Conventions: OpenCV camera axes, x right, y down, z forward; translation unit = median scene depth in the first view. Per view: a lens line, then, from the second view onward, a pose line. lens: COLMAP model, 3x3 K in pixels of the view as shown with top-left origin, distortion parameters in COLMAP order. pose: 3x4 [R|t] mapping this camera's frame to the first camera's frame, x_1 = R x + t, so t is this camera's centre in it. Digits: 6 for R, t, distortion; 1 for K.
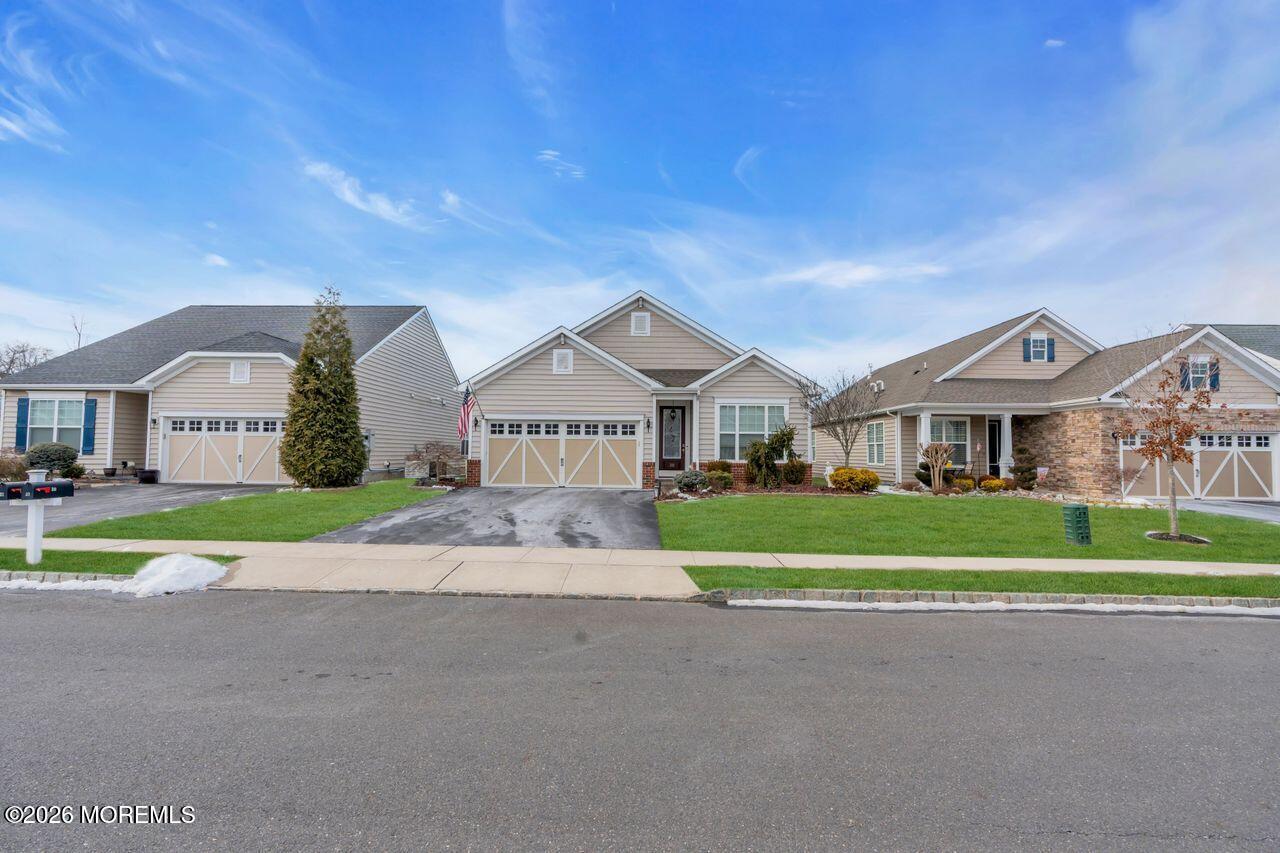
lens RADIAL K [[570.4, 0, 638.4], [0, 570.4, 431.6], [0, 0, 1]] dist [-0.006156, 0.001440]
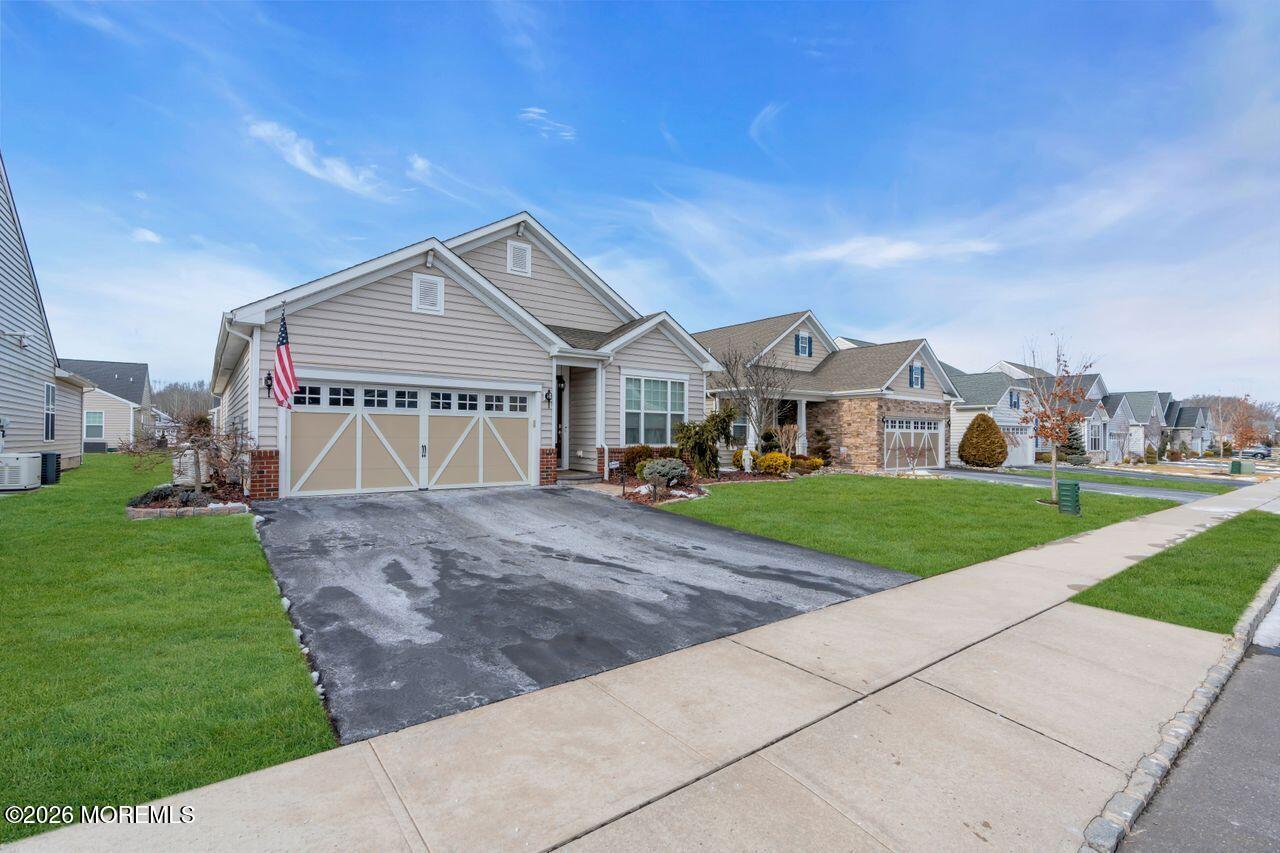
lens RADIAL K [[570.4, 0, 638.4], [0, 570.4, 431.6], [0, 0, 1]] dist [-0.006156, 0.001440]
pose [[0.784497, -0.000187, 0.620133, -0.342578], [-0.021745, 0.999377, 0.027810, 0.008210], [-0.619752, -0.035302, 0.784004, 0.345375]]
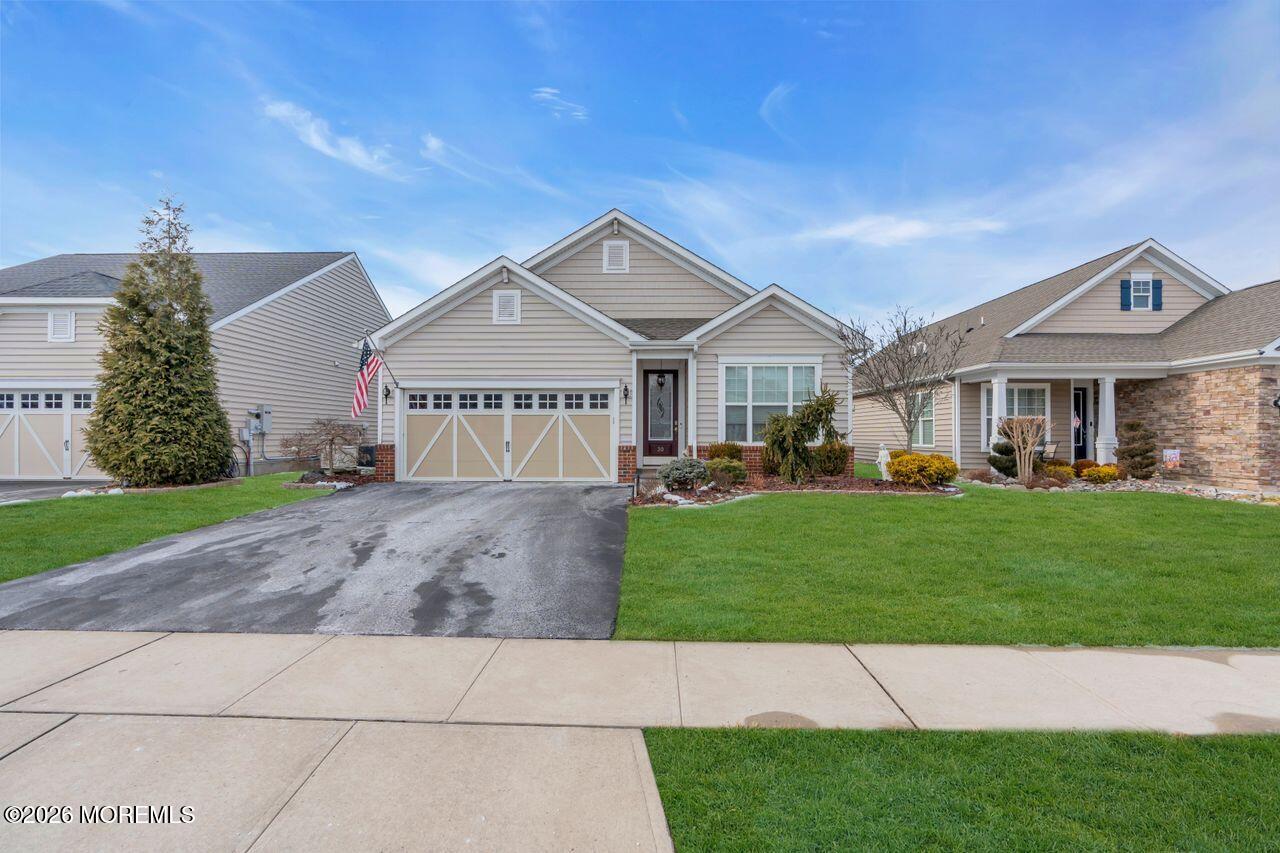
lens RADIAL K [[570.4, 0, 638.4], [0, 570.4, 431.6], [0, 0, 1]] dist [-0.006156, 0.001440]
pose [[0.999970, -0.007719, -0.000818, 0.032861], [0.007741, 0.999462, 0.031884, 0.012454], [0.000571, -0.031889, 0.999491, 0.276721]]
